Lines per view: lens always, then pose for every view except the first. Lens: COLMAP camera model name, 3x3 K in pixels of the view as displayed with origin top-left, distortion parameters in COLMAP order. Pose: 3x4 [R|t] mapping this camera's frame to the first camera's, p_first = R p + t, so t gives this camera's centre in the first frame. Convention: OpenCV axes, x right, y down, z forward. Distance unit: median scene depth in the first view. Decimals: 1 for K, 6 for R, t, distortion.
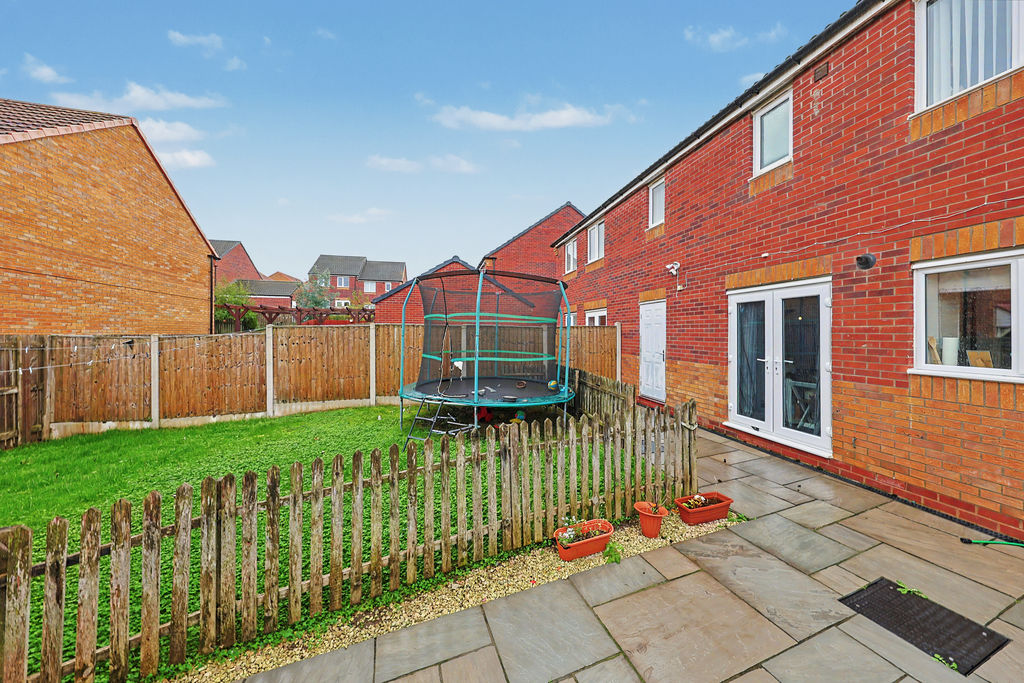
lens RADIAL K [[326.0, 0, 511.0], [0, 326.0, 334.3], [0, 0, 1]] dist [-0.000785, -0.000152]
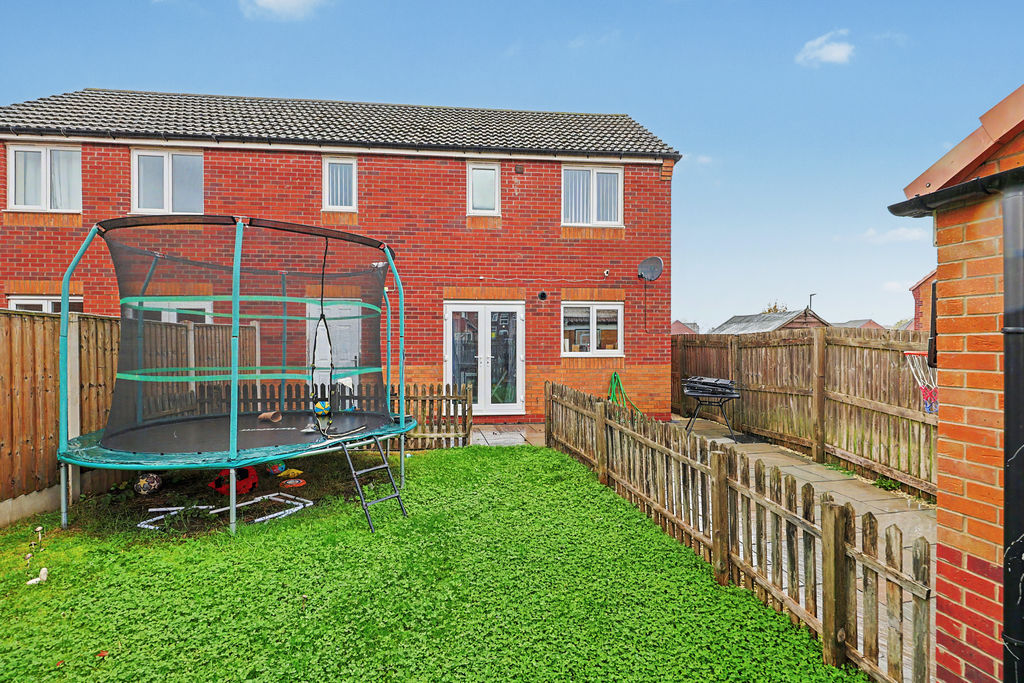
lens RADIAL K [[454.7, 0, 513.1], [0, 454.7, 344.1], [0, 0, 1]] dist [0.003692, -0.000012]
pose [[0.175609, -0.008051, 0.984427, -0.895435], [0.004190, 0.999964, 0.007430, 0.012535], [-0.984451, 0.002820, 0.175637, 0.480680]]
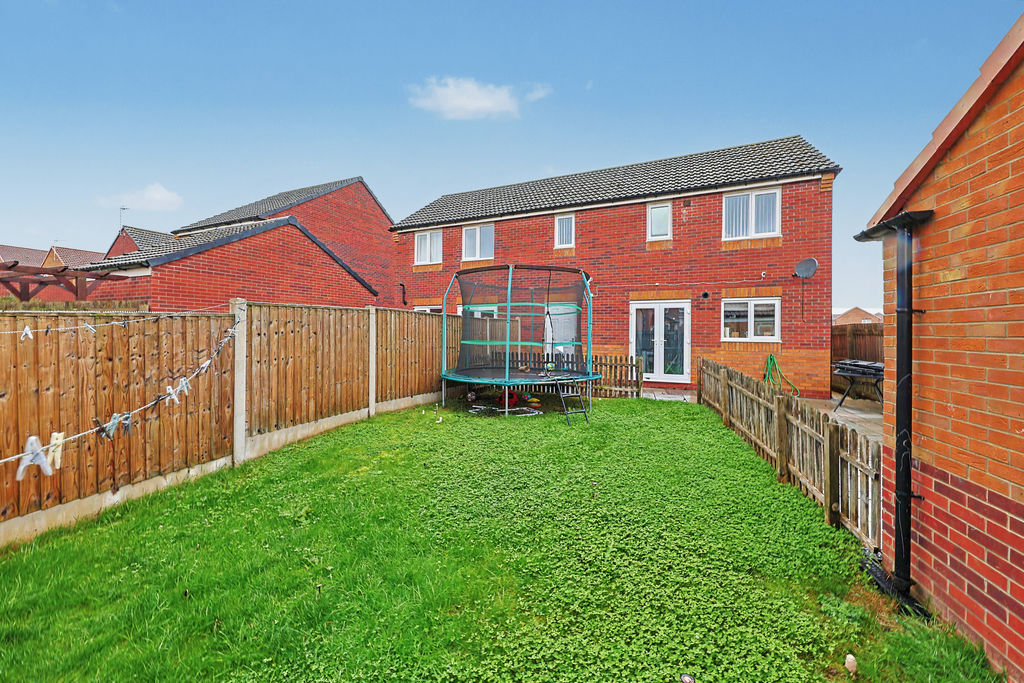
lens RADIAL K [[347.2, 0, 523.9], [0, 347.2, 334.2], [0, 0, 1]] dist [-0.000629, -0.000067]
pose [[0.627005, -0.001811, 0.779013, -1.104251], [-0.003866, 0.999978, 0.005436, 0.032456], [-0.779006, -0.006419, 0.626984, 0.298658]]
